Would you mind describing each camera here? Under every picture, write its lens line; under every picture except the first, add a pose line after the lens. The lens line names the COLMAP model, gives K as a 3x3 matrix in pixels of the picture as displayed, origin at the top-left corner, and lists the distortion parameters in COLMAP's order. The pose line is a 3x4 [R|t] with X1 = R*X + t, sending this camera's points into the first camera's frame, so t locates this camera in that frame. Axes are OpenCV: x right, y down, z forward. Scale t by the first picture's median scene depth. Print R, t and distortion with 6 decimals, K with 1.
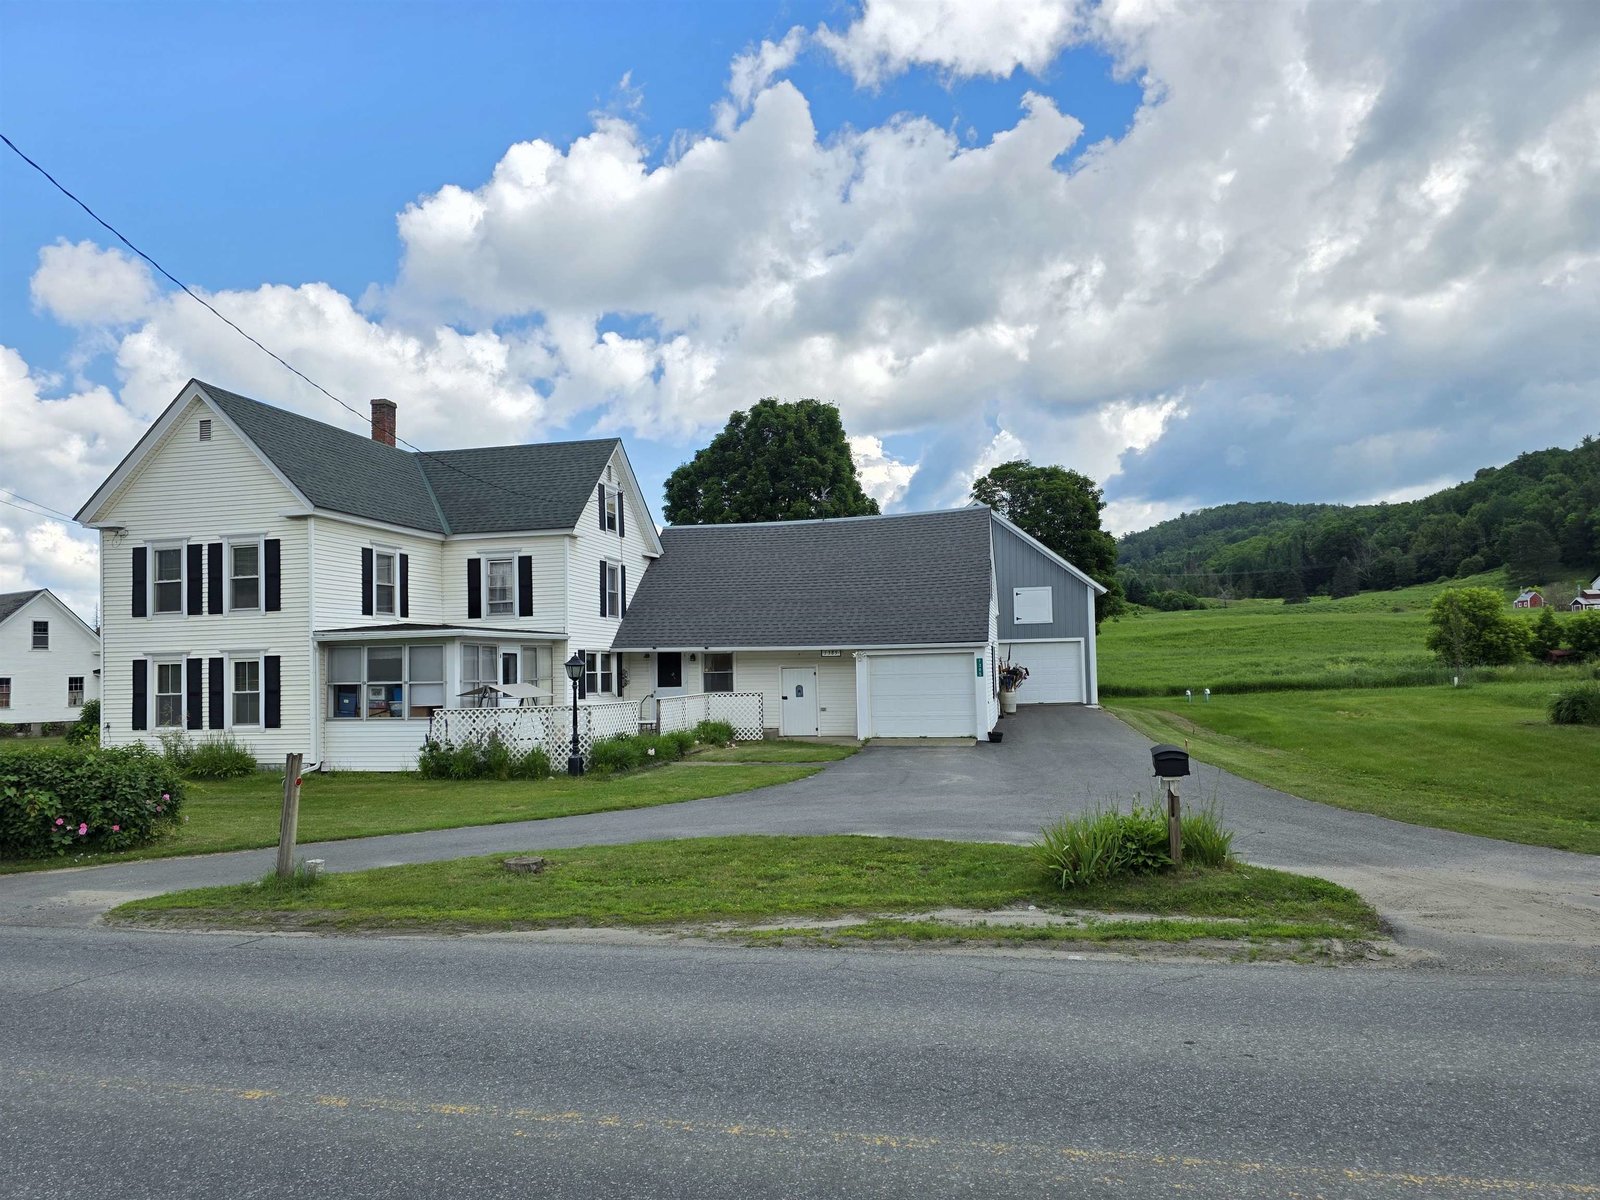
lens RADIAL K [[1077.7, 0, 788.4], [0, 1077.7, 608.4], [0, 0, 1]] dist [0.057801, -0.046675]
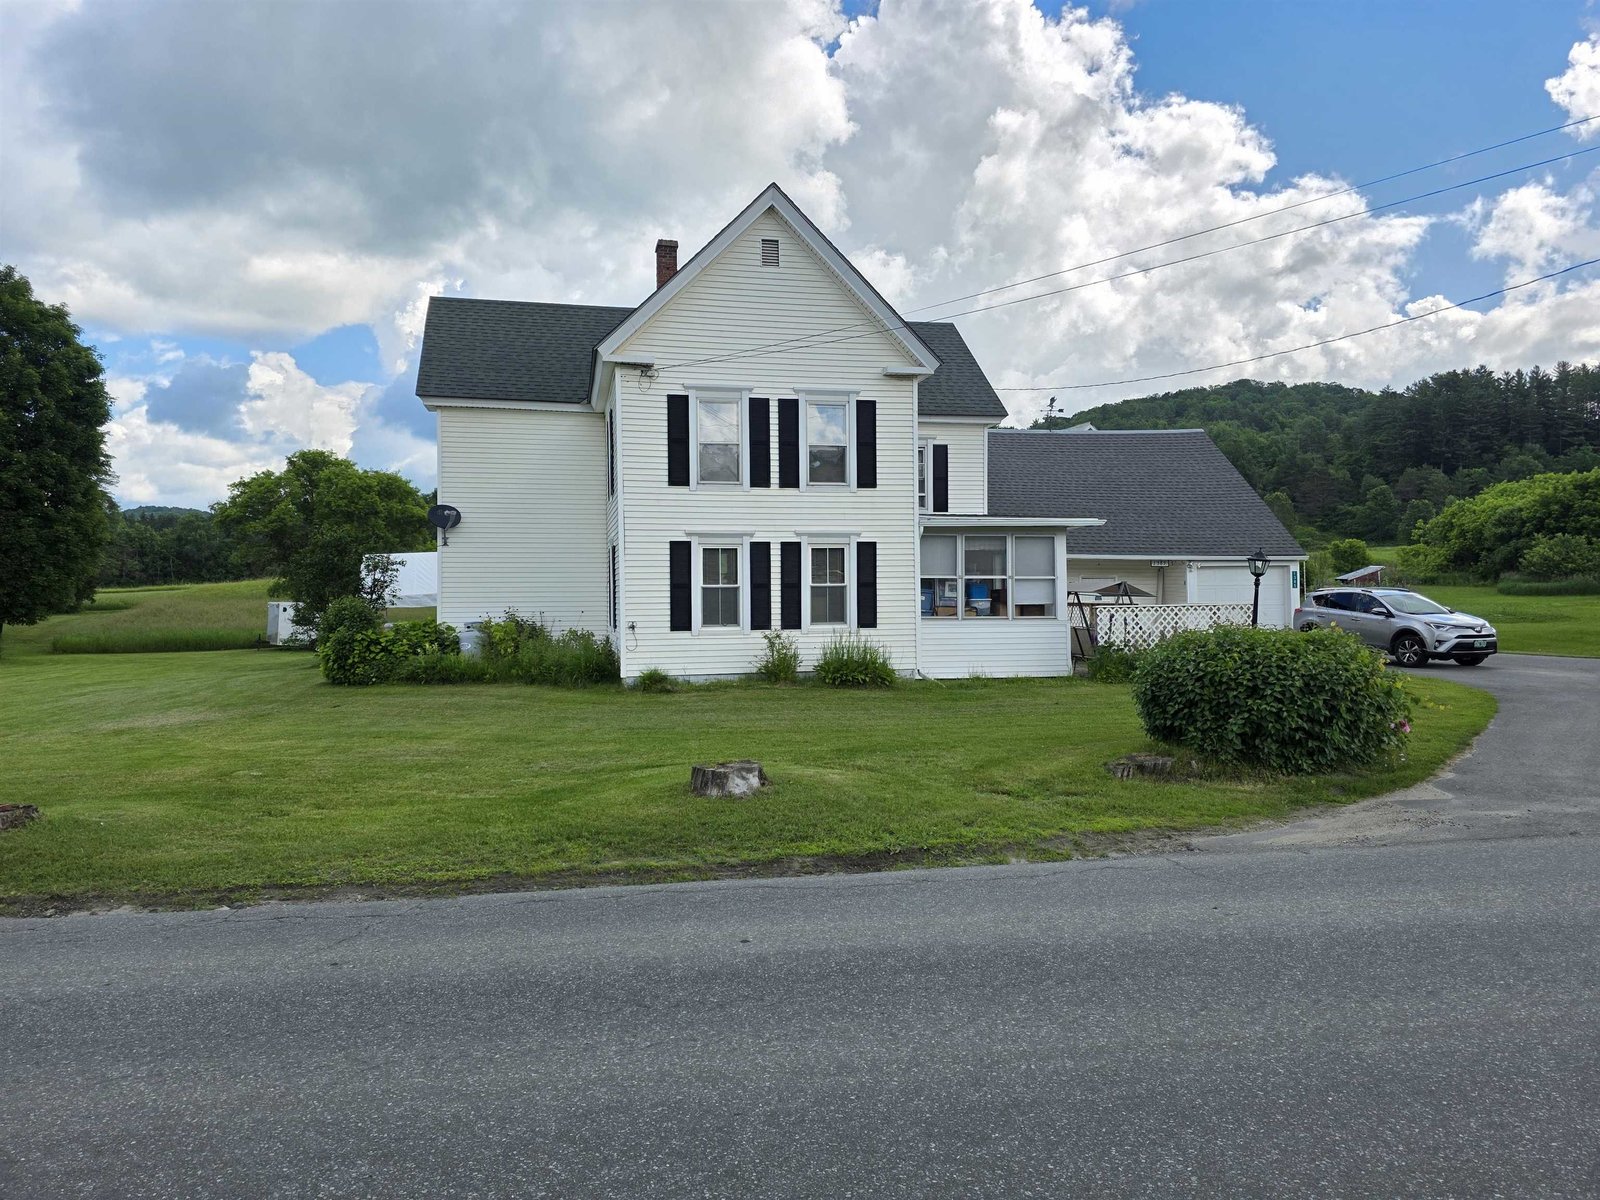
lens RADIAL K [[1077.7, 0, 805.5], [0, 1077.7, 608.7], [0, 0, 1]] dist [0.057801, -0.046675]
pose [[0.898399, 0.011505, 0.439028, -0.862003], [-0.038074, 0.997933, 0.051760, 0.052749], [-0.437526, -0.063217, 0.896981, 0.274682]]
